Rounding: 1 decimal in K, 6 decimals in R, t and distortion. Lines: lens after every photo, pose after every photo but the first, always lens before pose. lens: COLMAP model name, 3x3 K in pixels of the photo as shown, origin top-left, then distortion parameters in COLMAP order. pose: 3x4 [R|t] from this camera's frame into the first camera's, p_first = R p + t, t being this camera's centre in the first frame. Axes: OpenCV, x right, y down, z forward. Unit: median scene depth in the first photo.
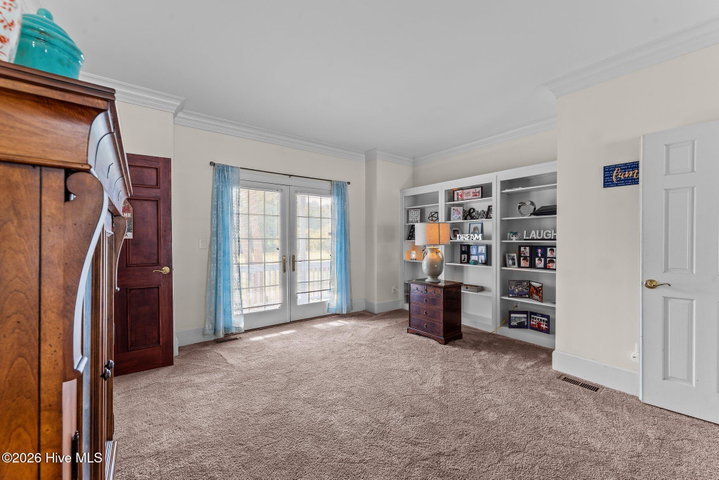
lens RADIAL K [[282.5, 0, 356.7], [0, 282.5, 241.8], [0, 0, 1]] dist [0.003883, 0.000067]
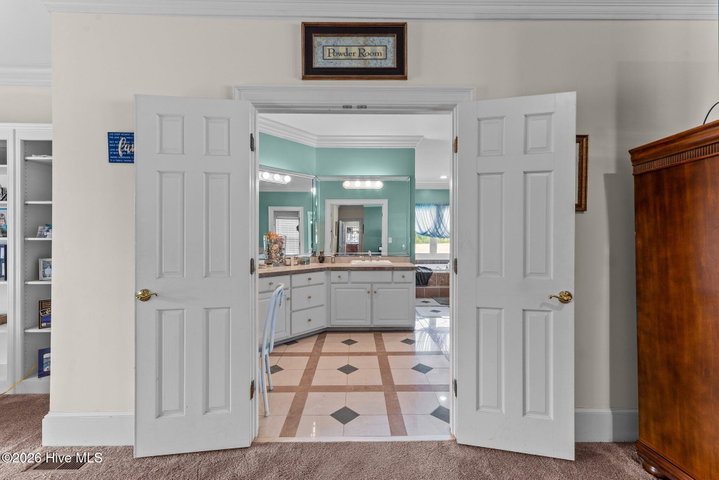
lens RADIAL K [[284.7, 0, 360.5], [0, 284.7, 233.7], [0, 0, 1]] dist [-0.000423, 0.000100]
pose [[0.596523, 0.000676, 0.802595, 0.449935], [0.009753, 0.999920, -0.008091, -0.001422], [-0.802536, 0.012654, 0.596469, 0.052000]]
